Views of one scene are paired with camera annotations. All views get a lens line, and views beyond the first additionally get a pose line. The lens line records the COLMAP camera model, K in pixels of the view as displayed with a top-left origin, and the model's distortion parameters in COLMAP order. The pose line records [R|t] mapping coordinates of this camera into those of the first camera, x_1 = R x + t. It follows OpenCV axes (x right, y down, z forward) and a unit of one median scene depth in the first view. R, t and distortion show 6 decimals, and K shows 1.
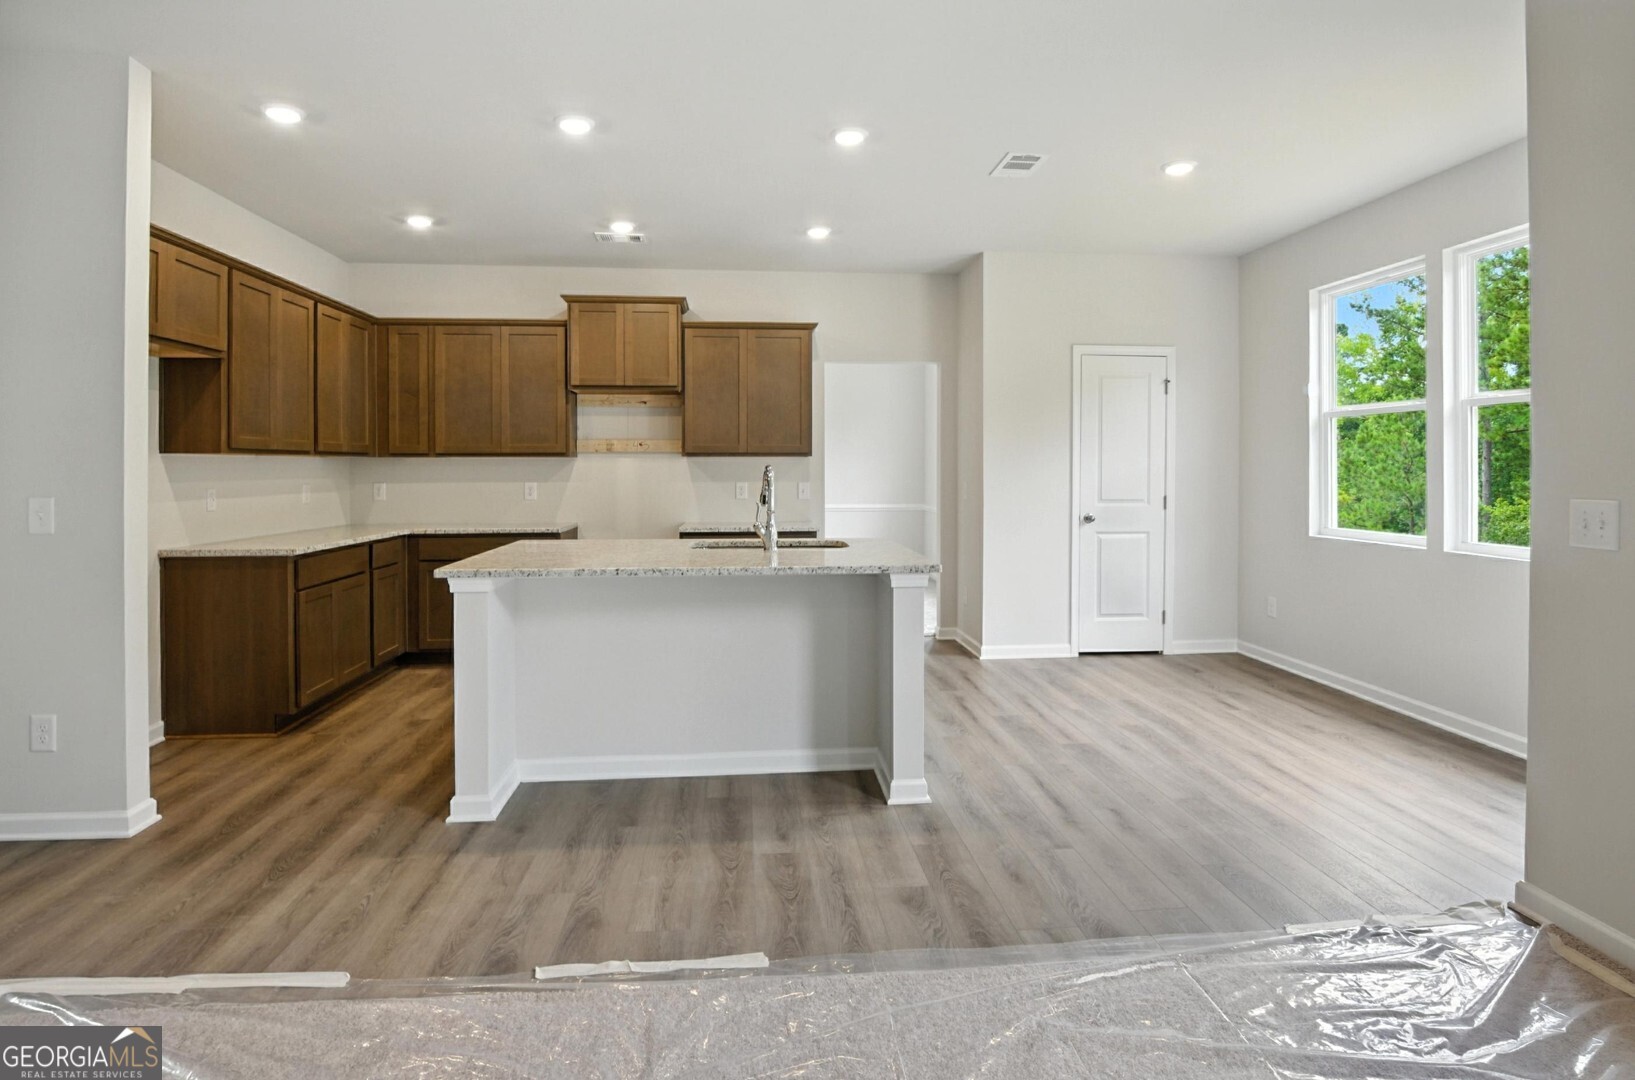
lens RADIAL K [[784.4, 0, 810.8], [0, 784.4, 472.5], [0, 0, 1]] dist [-0.021582, -0.000944]
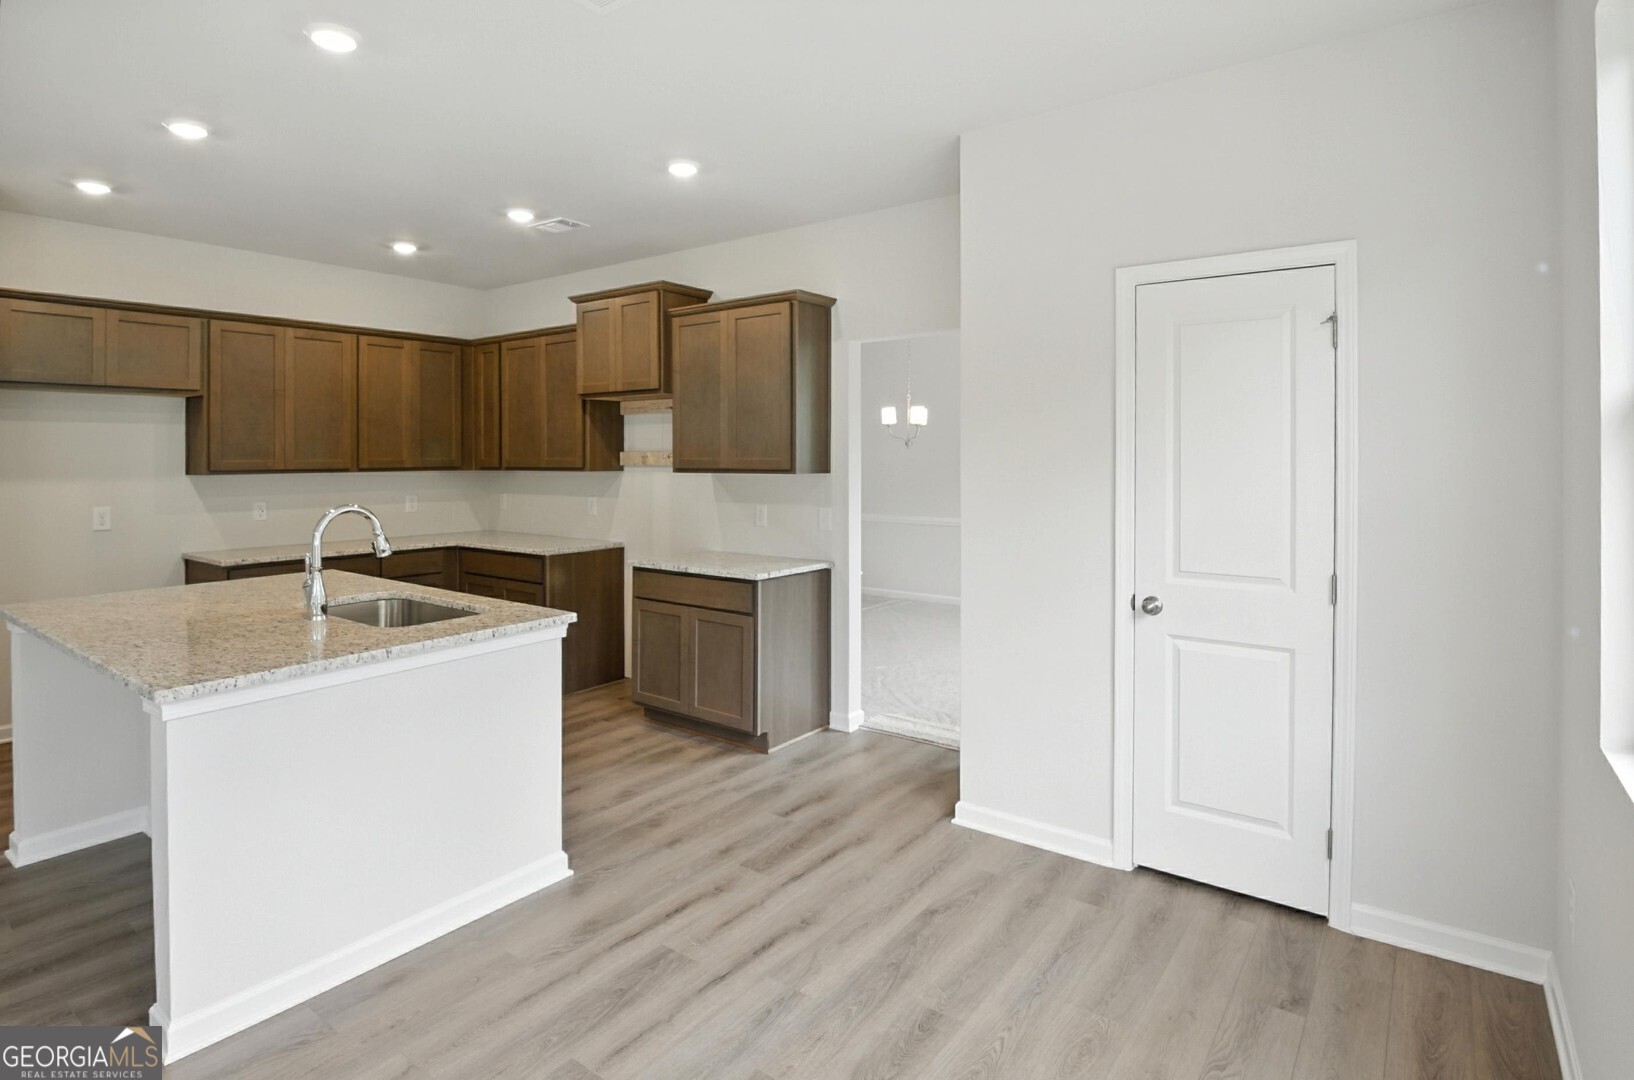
lens RADIAL K [[851.4, 0, 818.7], [0, 851.4, 456.0], [0, 0, 1]] dist [-0.017447, -0.002765]
pose [[0.743344, -0.000233, -0.668910, 0.562395], [-0.002645, 0.999991, -0.003288, -0.036025], [0.668904, 0.004214, 0.743336, 0.444403]]
